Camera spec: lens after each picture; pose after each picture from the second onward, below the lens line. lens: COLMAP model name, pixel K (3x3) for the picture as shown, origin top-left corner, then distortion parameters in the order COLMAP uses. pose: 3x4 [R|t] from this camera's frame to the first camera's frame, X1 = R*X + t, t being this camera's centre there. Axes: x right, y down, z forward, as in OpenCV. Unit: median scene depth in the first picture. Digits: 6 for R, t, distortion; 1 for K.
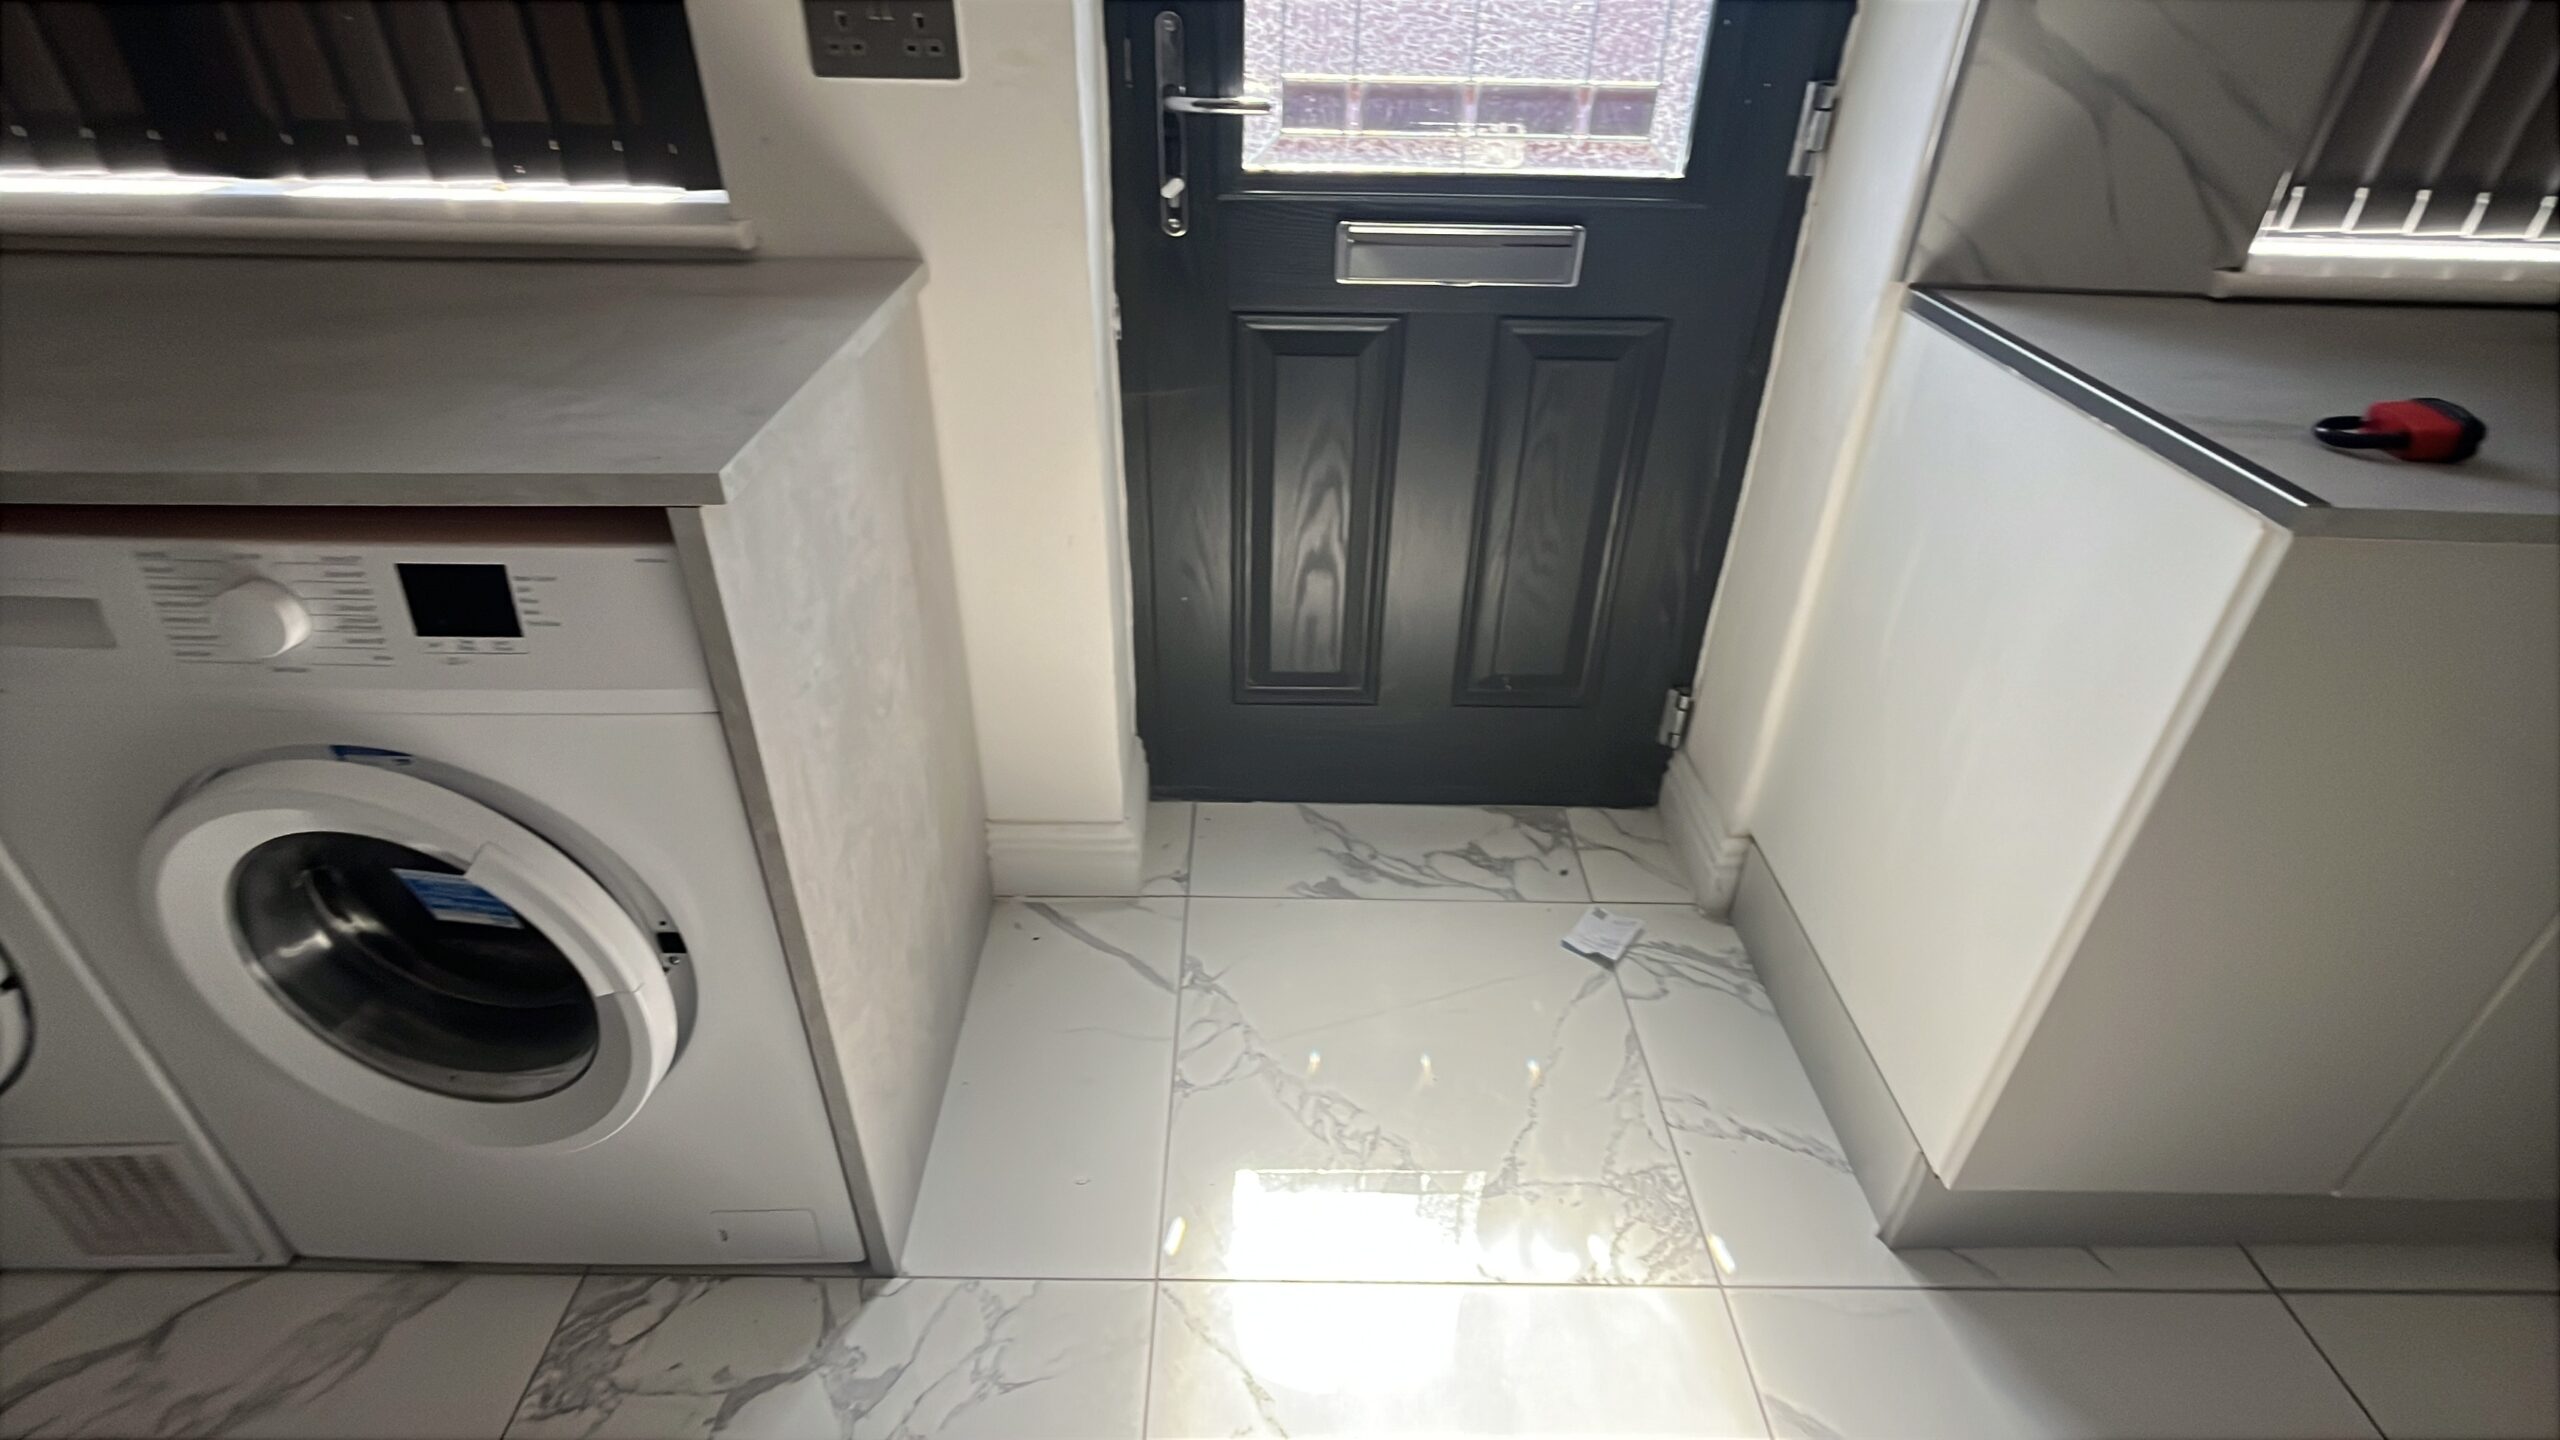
lens RADIAL K [[1201.8, 0, 1274.9], [0, 1201.8, 713.2], [0, 0, 1]] dist [-0.003908, 0.000444]
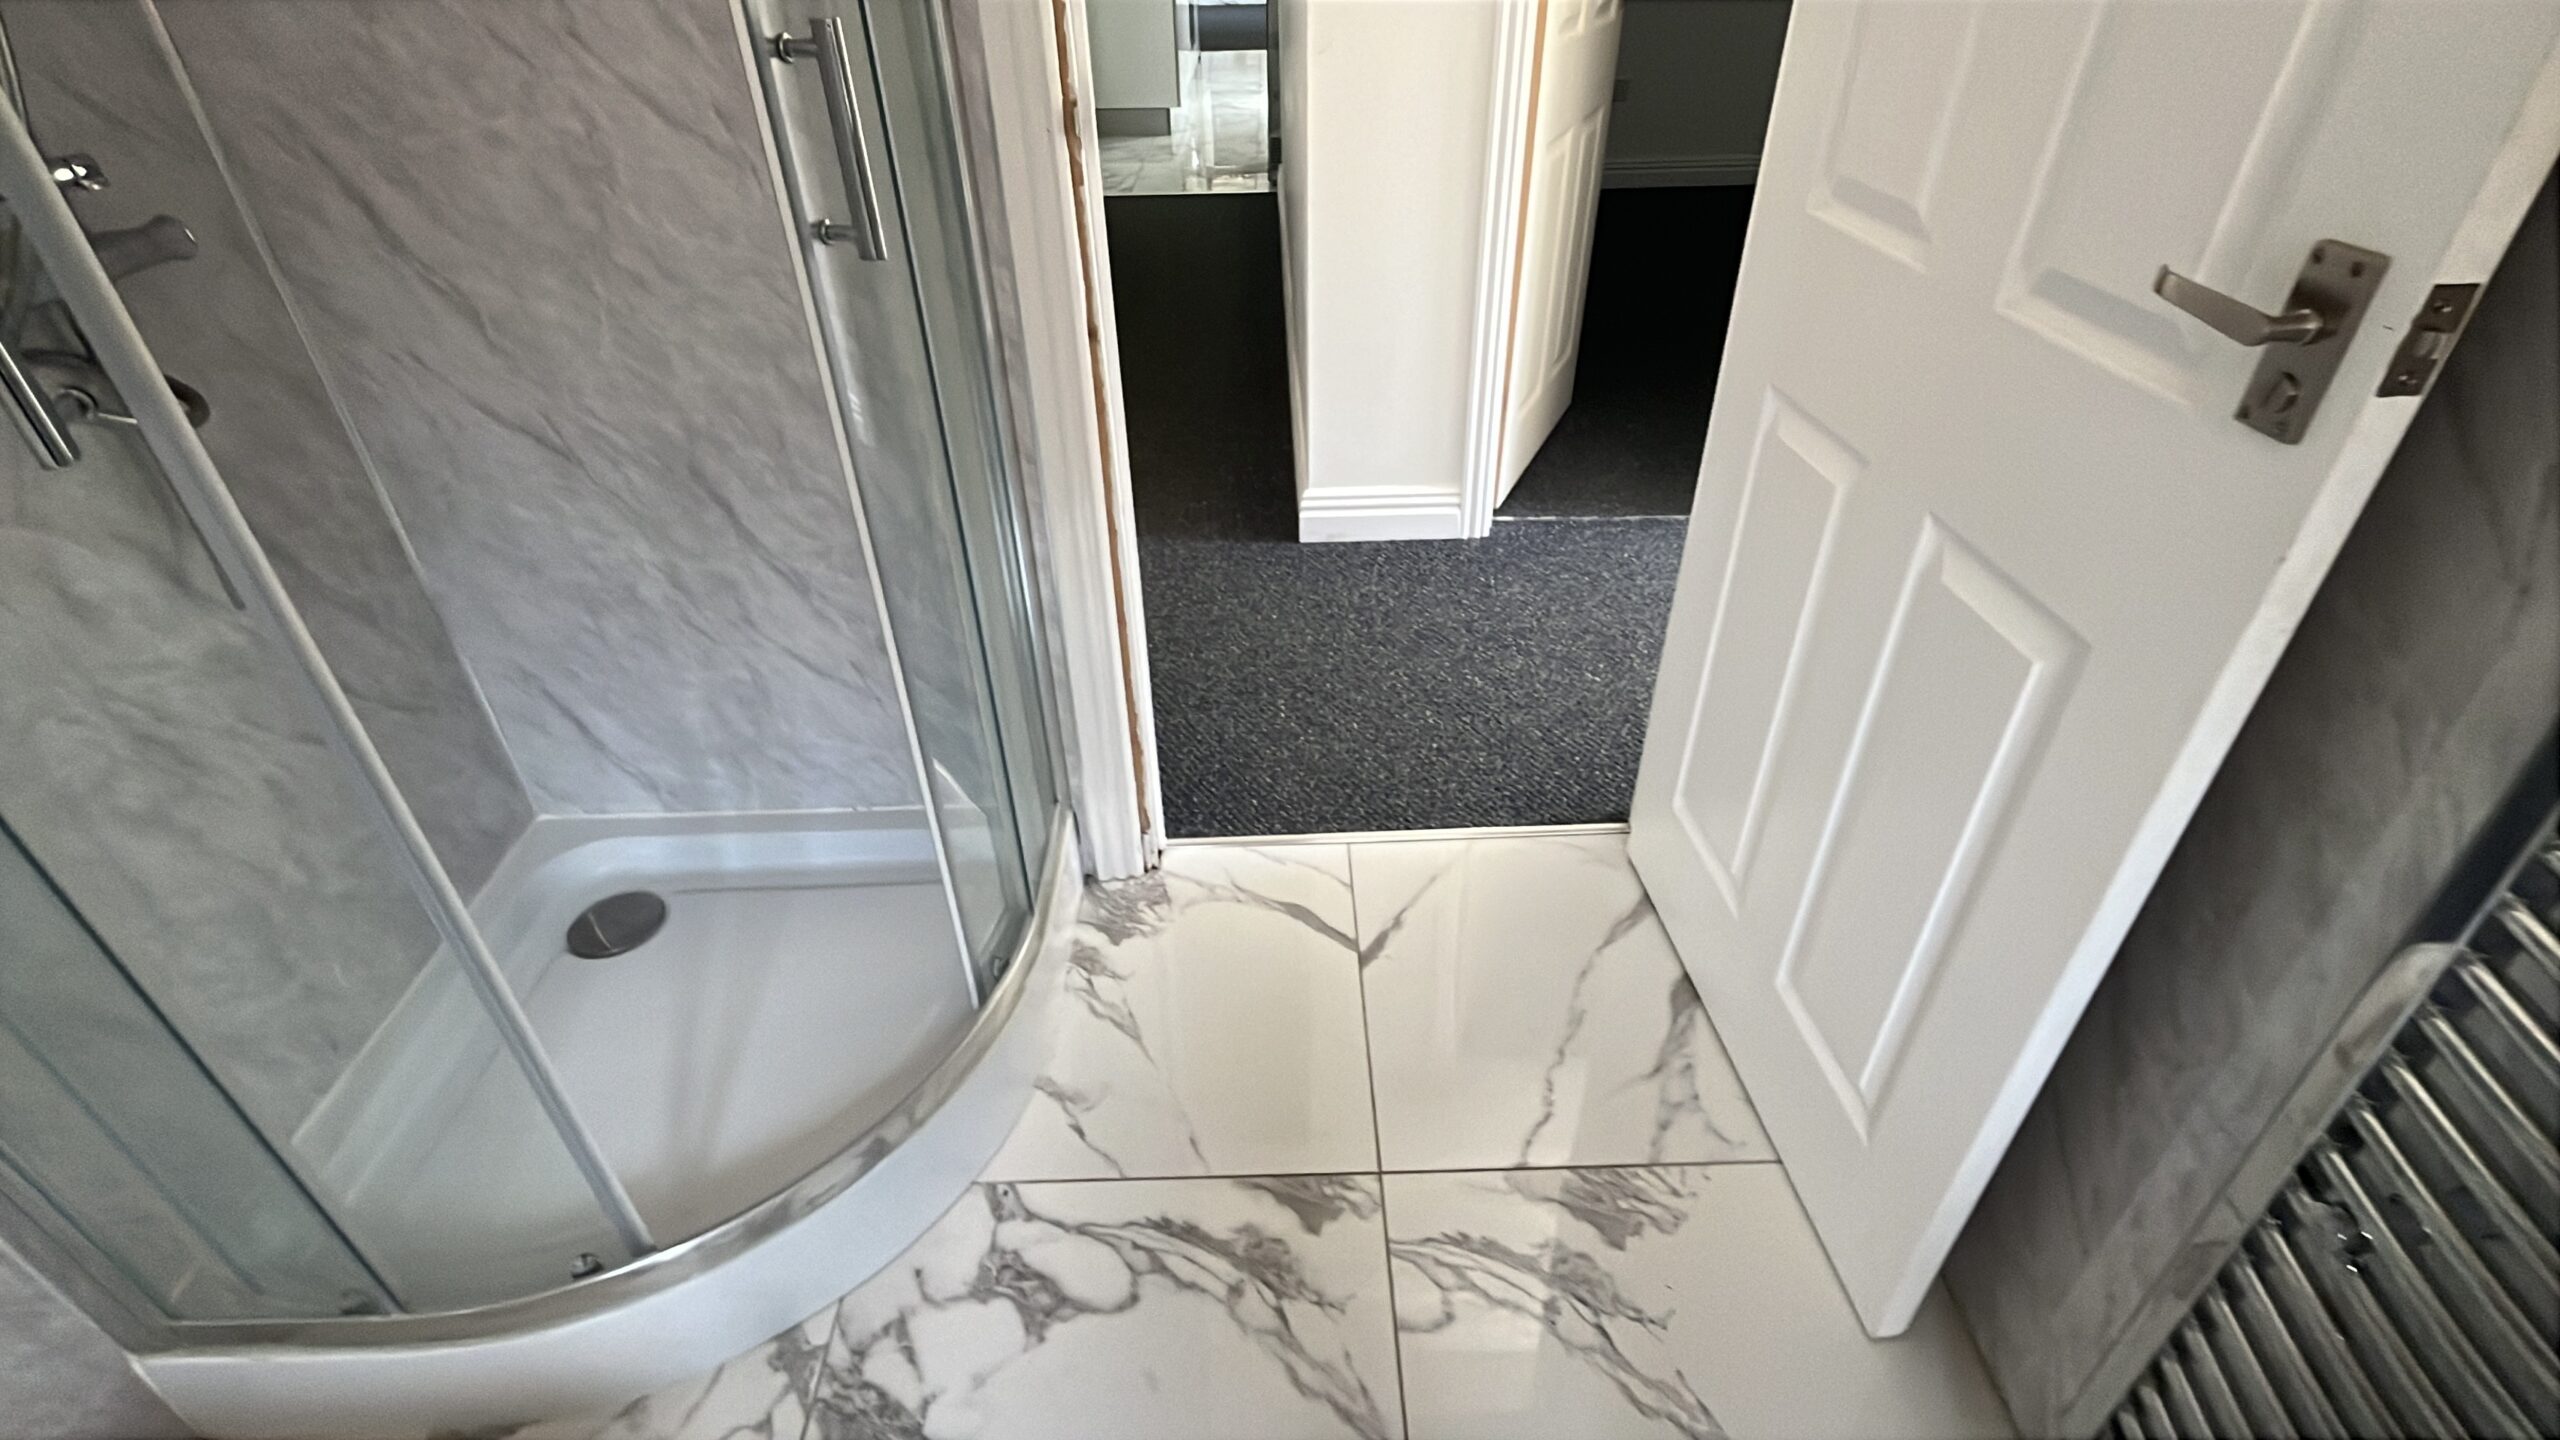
lens RADIAL K [[1201.8, 0, 1266.9], [0, 1201.8, 718.6], [0, 0, 1]] dist [-0.003908, 0.000444]
pose [[-0.999722, 0.013184, -0.019546, 0.102573], [-0.013276, 0.370288, 0.928822, -0.624496], [0.019484, 0.928824, -0.370010, 1.302337]]
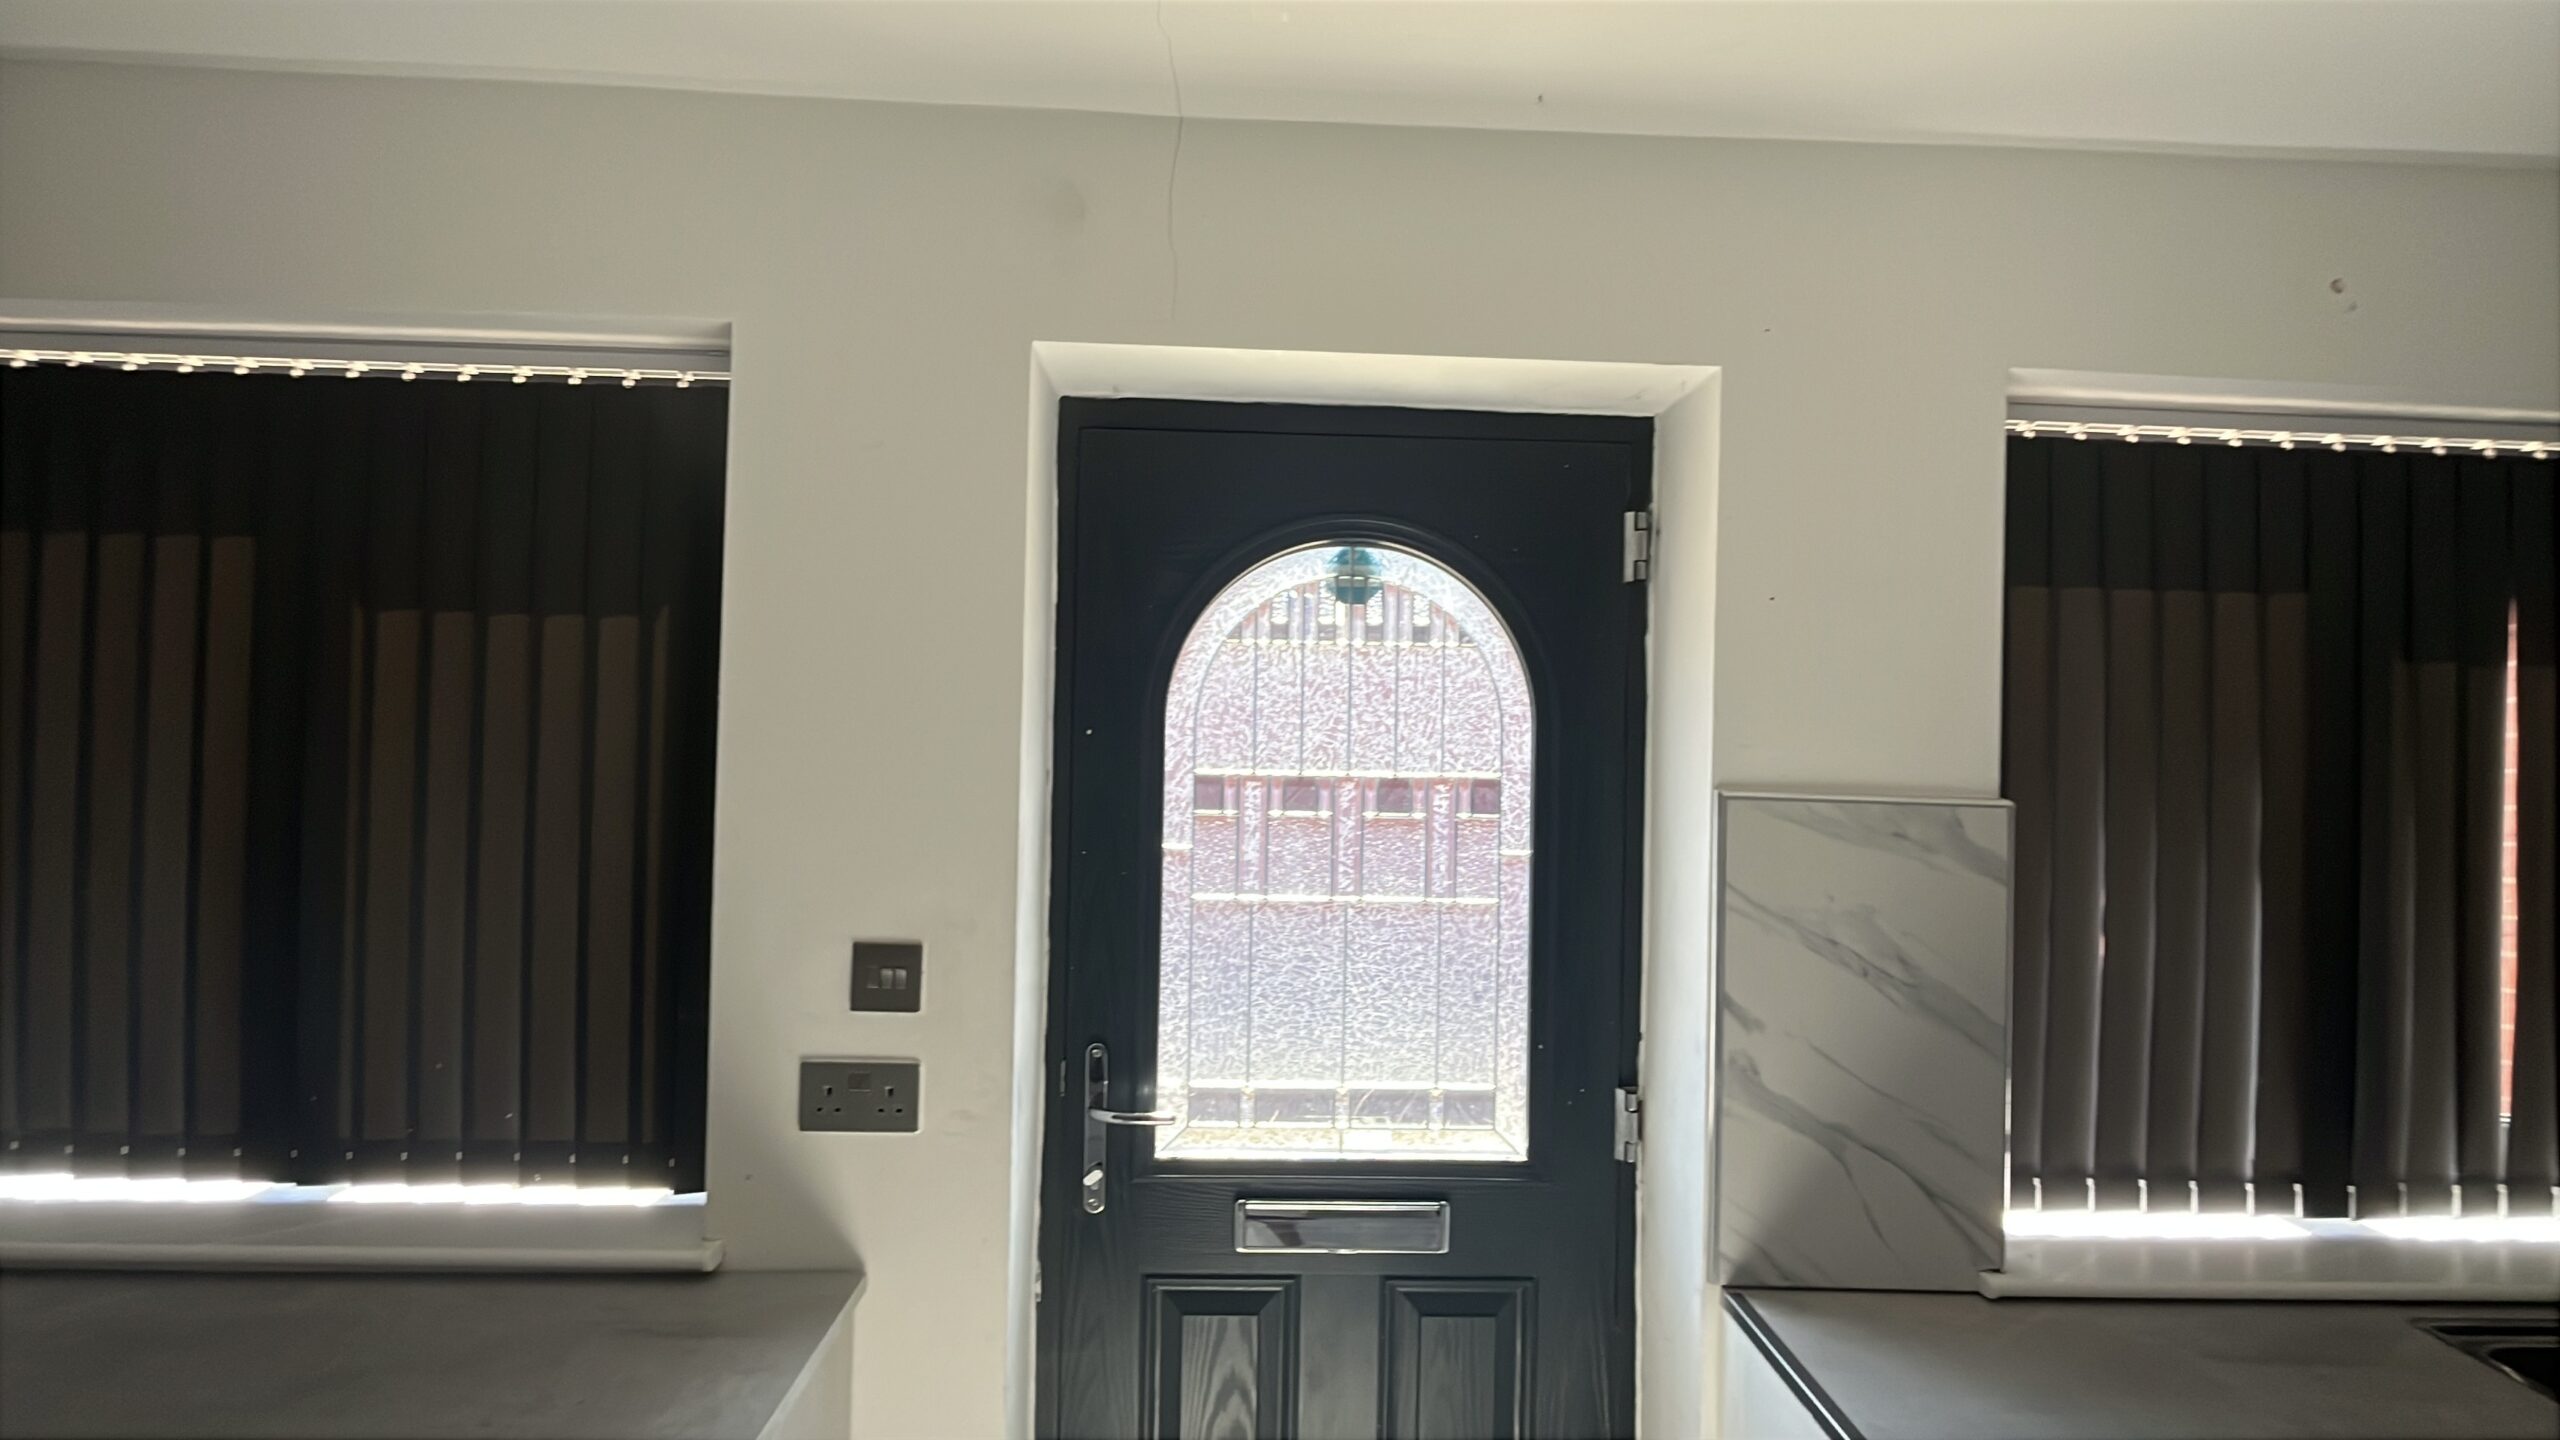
lens RADIAL K [[1201.8, 0, 1273.3], [0, 1201.8, 719.0], [0, 0, 1]] dist [-0.003908, 0.000444]
pose [[0.999904, 0.001851, 0.013756, 0.077213], [0.006029, 0.834793, -0.550531, -0.169056], [-0.012502, 0.550561, 0.834701, -0.239779]]
